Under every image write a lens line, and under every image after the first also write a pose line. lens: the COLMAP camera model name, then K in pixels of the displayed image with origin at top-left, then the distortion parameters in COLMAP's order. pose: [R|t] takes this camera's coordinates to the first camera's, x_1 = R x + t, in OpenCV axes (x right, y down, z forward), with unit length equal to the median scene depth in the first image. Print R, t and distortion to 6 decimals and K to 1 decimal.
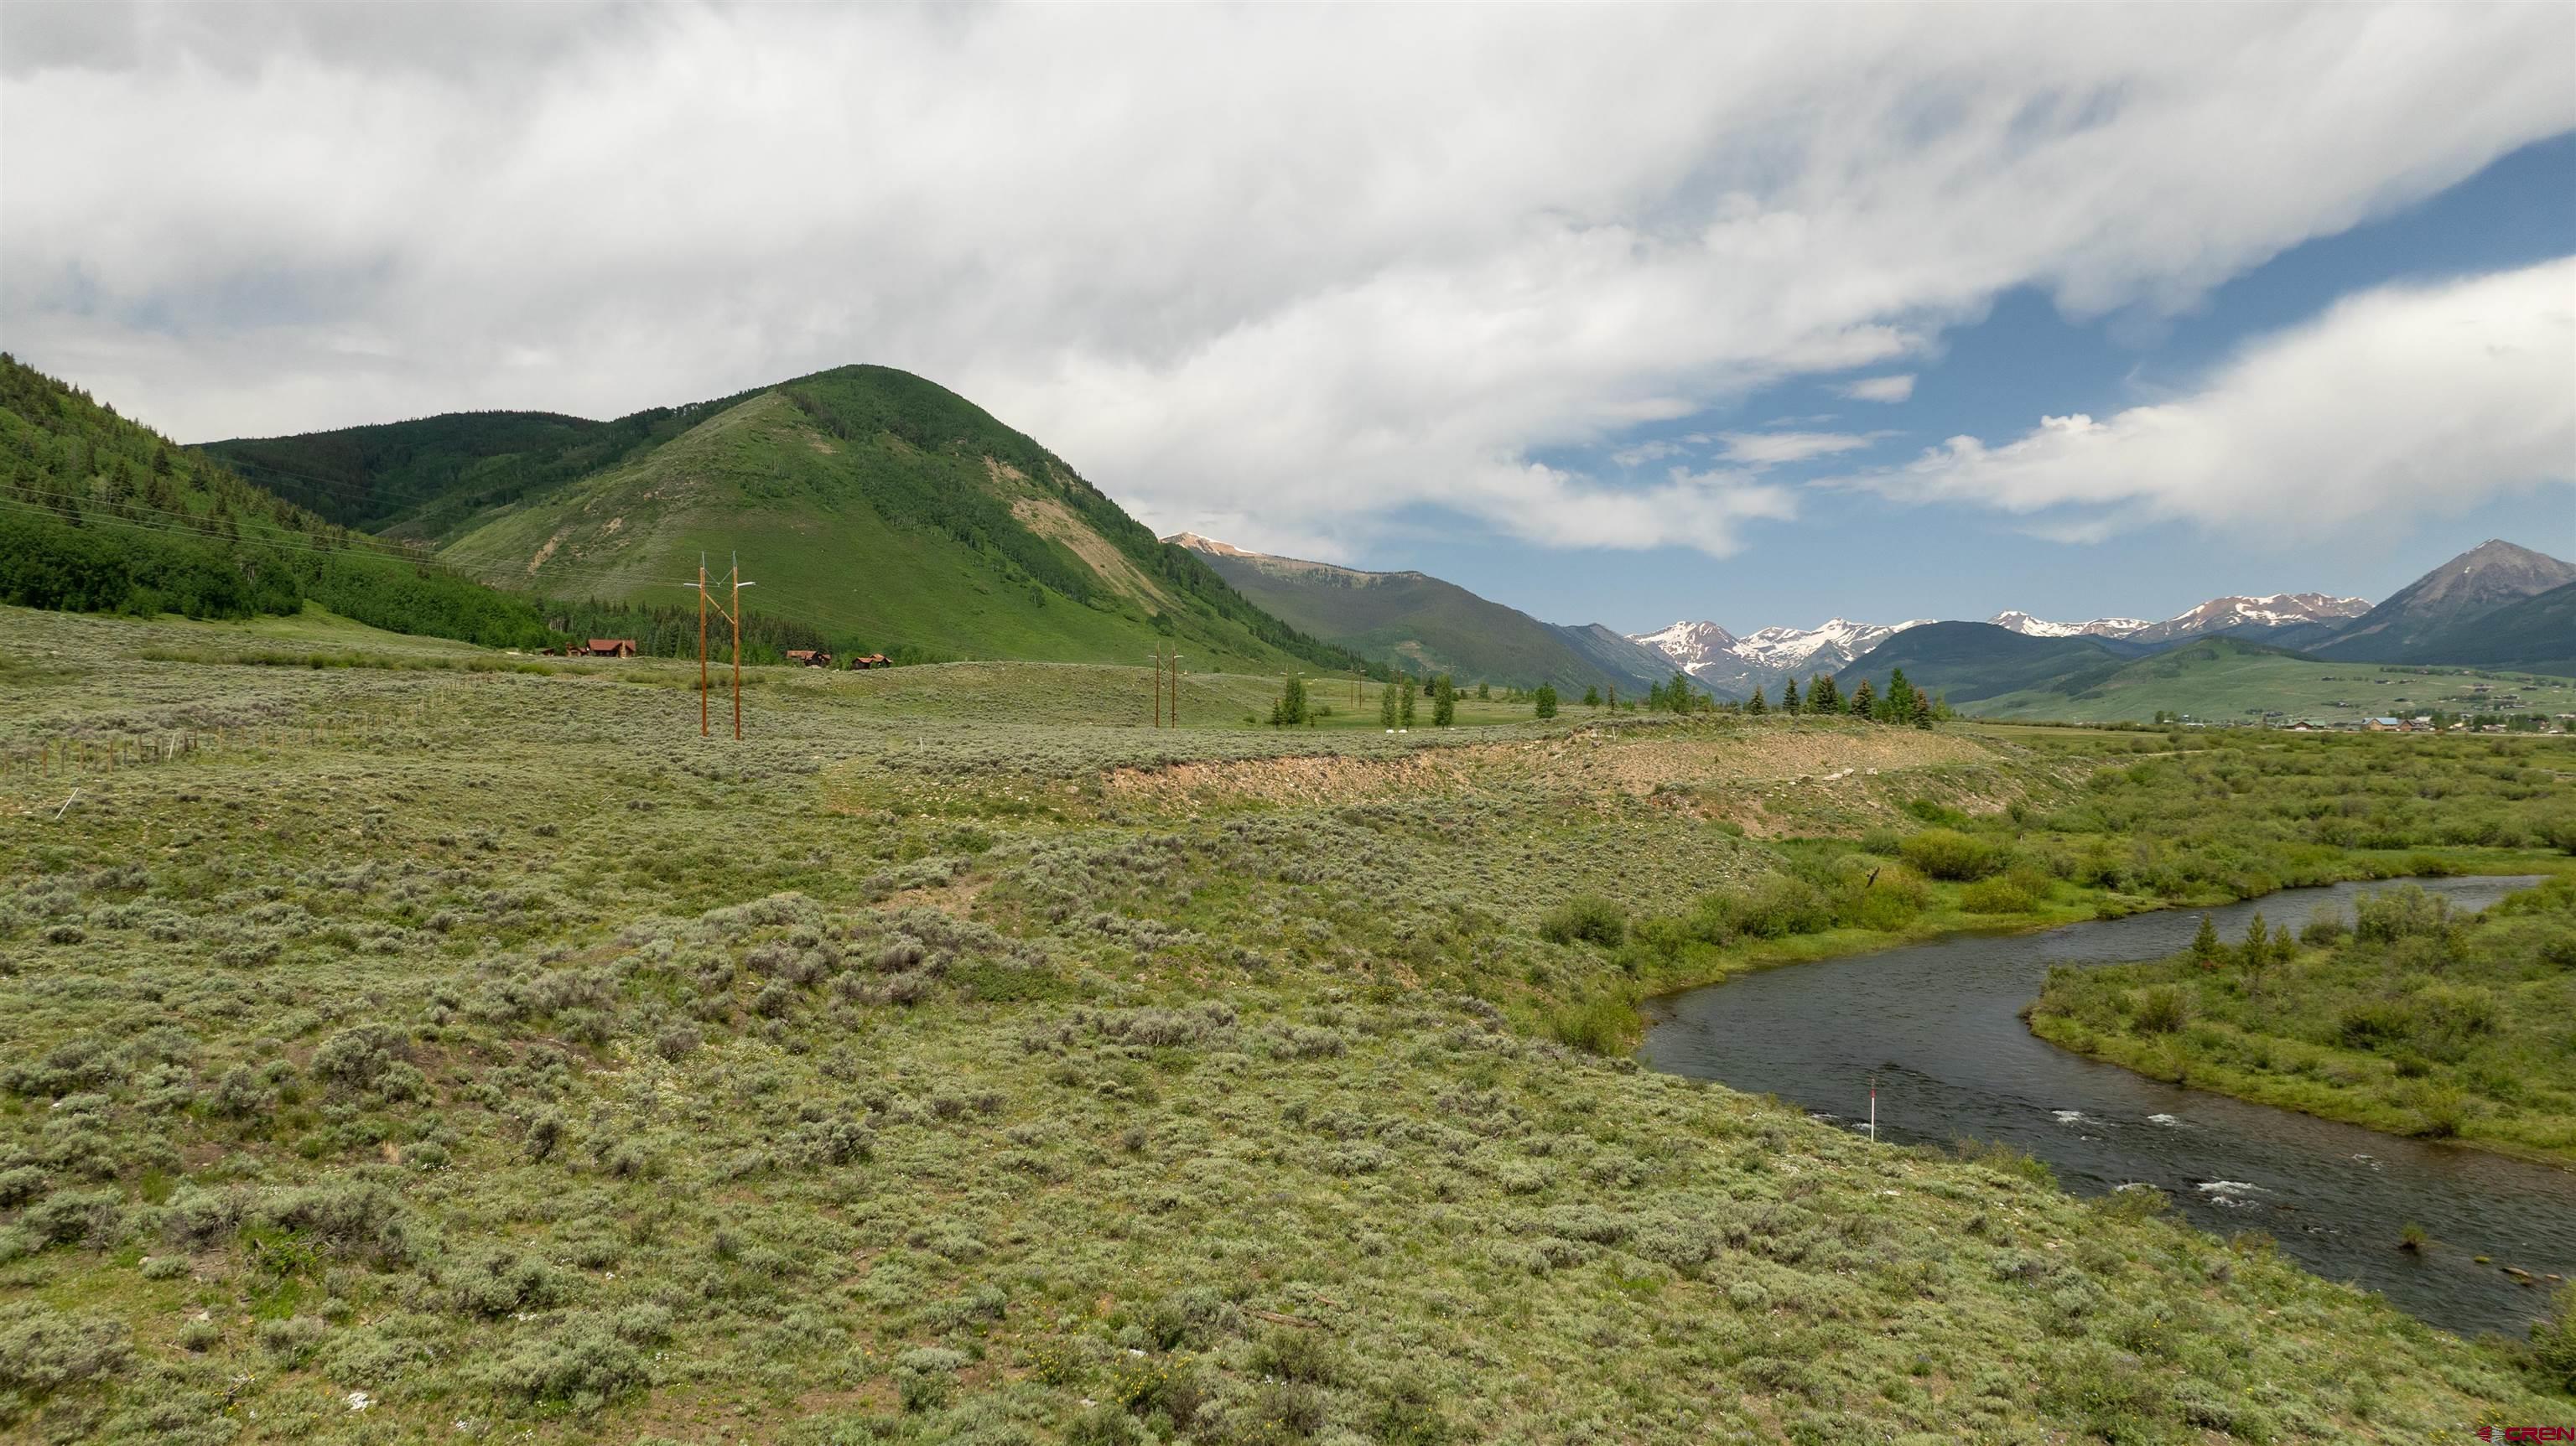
lens RADIAL K [[1795.3, 0, 1290.6], [0, 1795.3, 731.2], [0, 0, 1]] dist [-0.030746, 0.026401]
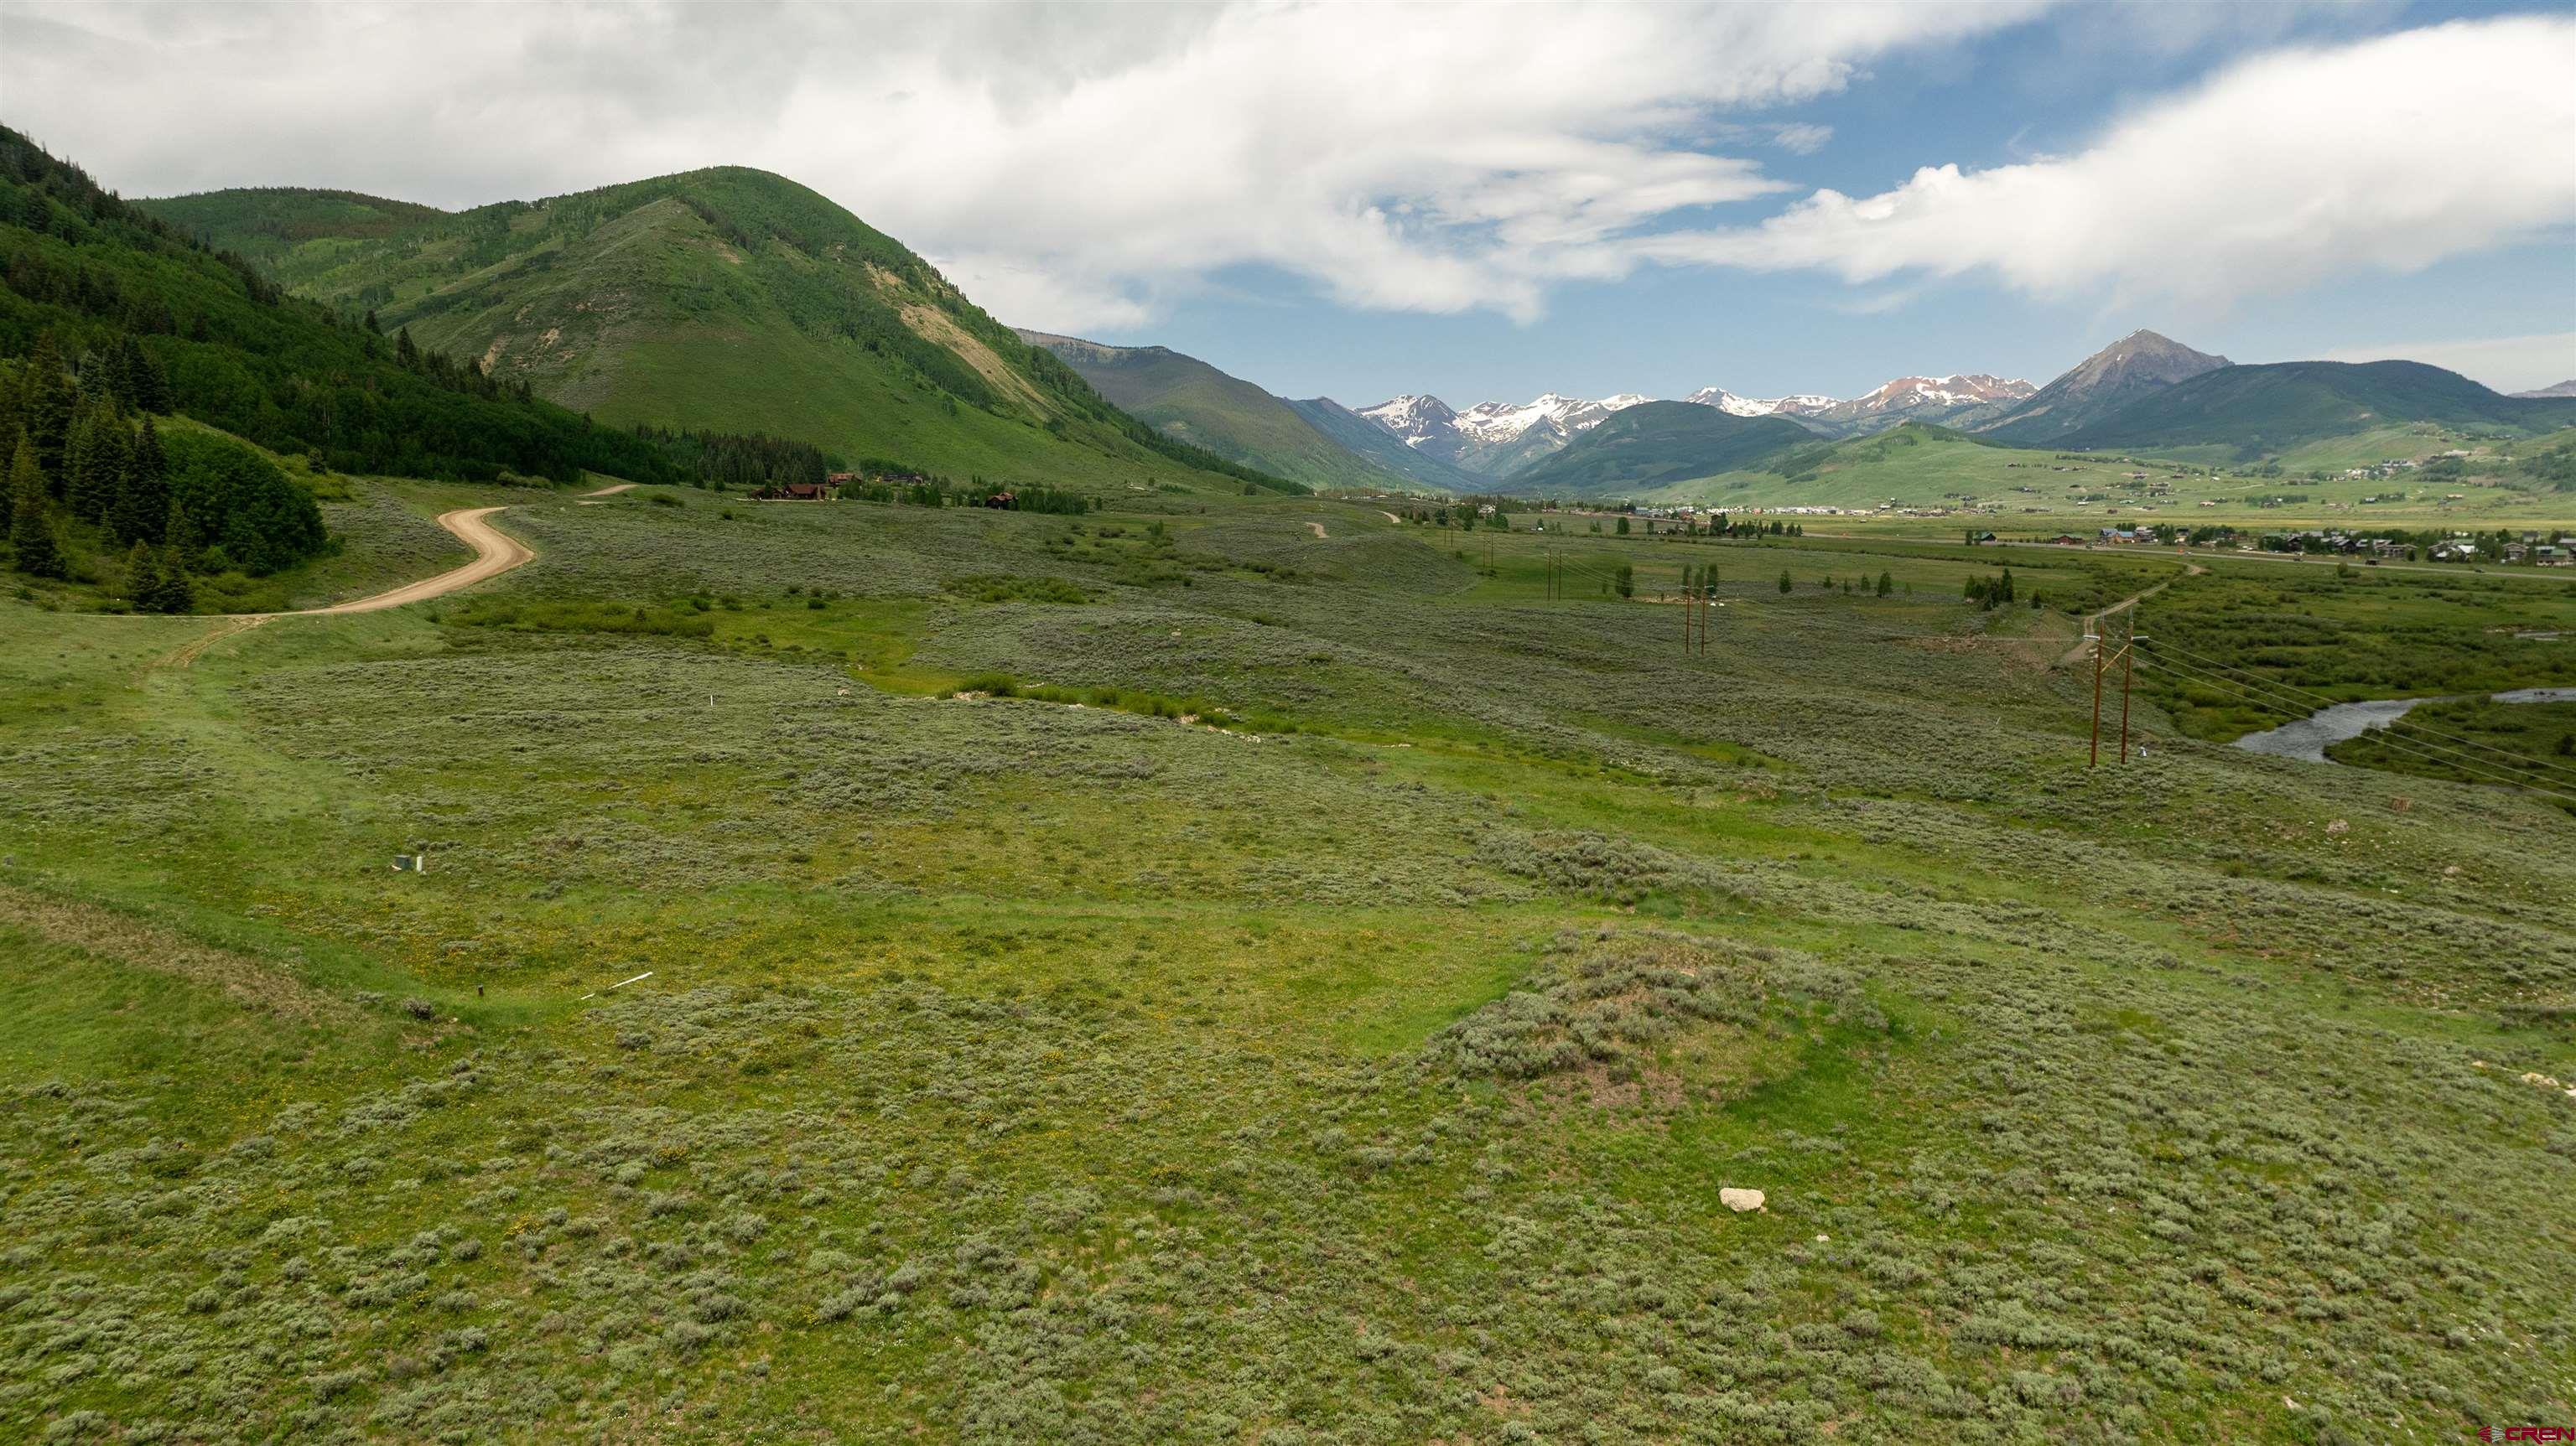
lens RADIAL K [[1795.3, 0, 1283.2], [0, 1795.3, 730.9], [0, 0, 1]] dist [-0.030746, 0.026401]
pose [[0.987696, -0.019620, 0.155149, -0.098080], [-0.000333, 0.991832, 0.127551, -0.015612], [-0.156384, -0.126034, 0.979622, -0.095763]]
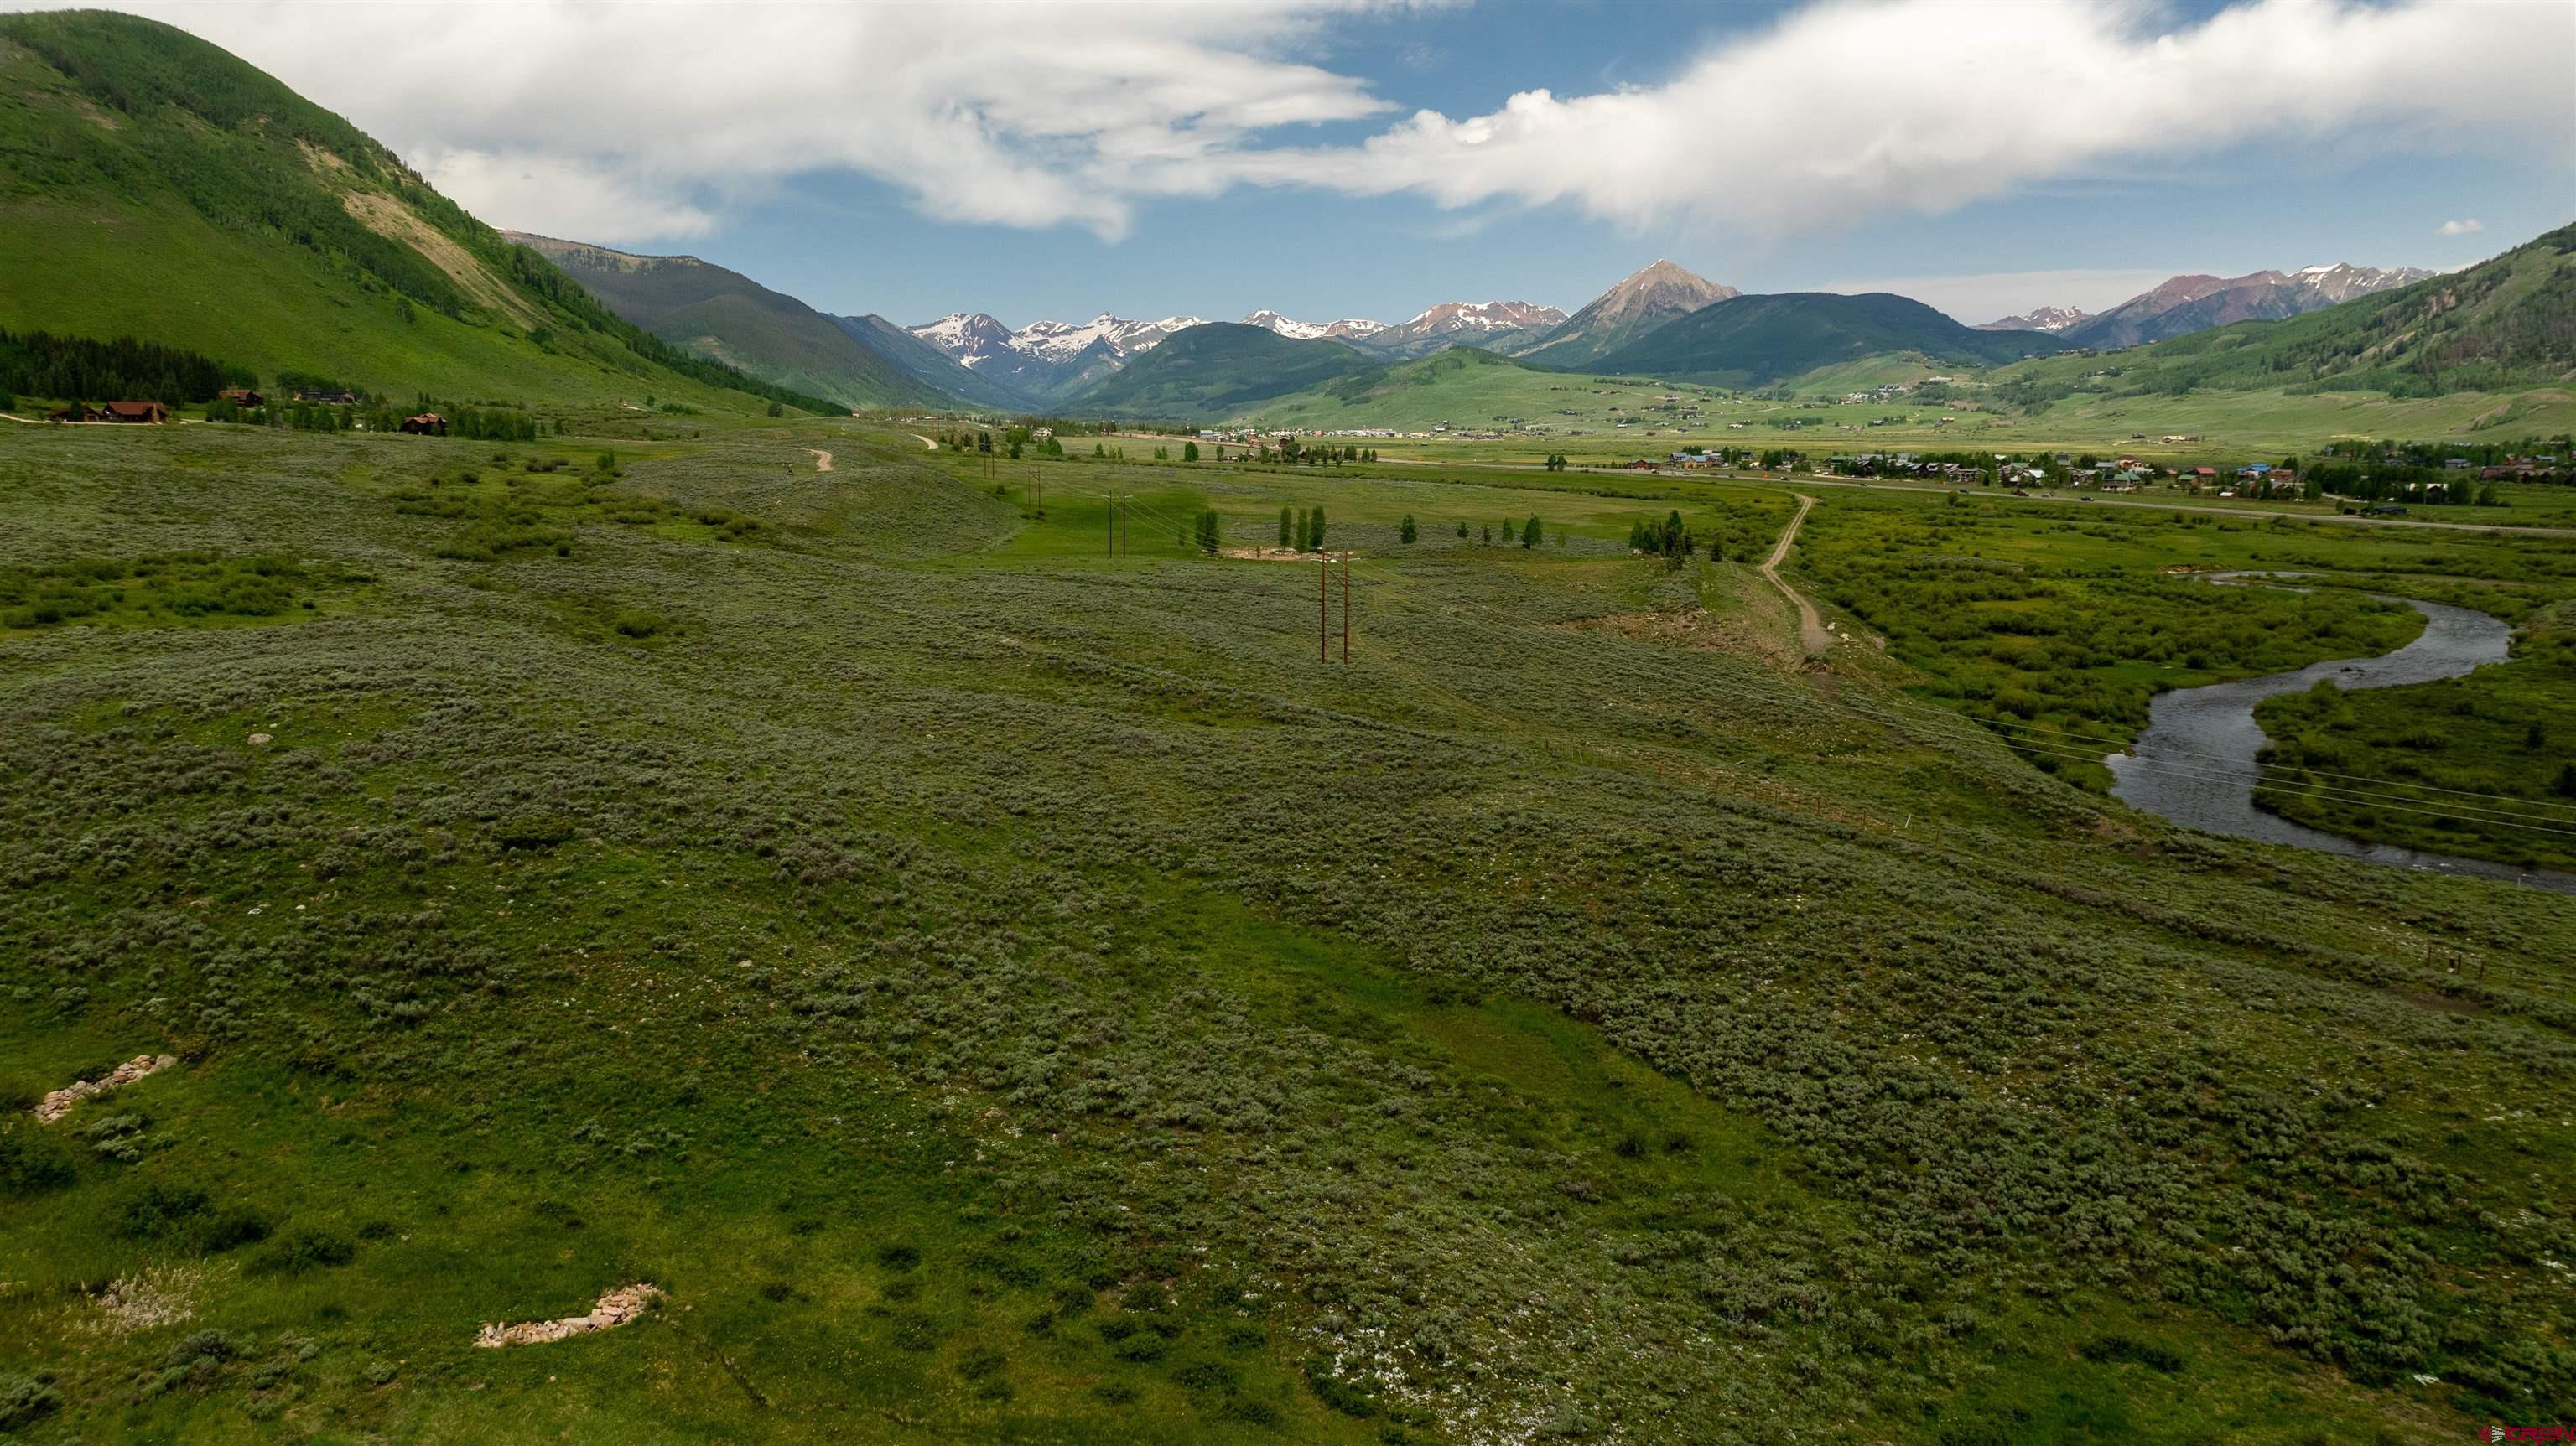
lens RADIAL K [[1795.3, 0, 1274.4], [0, 1795.3, 719.2], [0, 0, 1]] dist [-0.030746, 0.026401]
pose [[0.923333, -0.060536, 0.379199, -0.076713], [-0.002332, 0.986594, 0.163180, -0.015855], [-0.383994, -0.151553, 0.910813, -0.028144]]
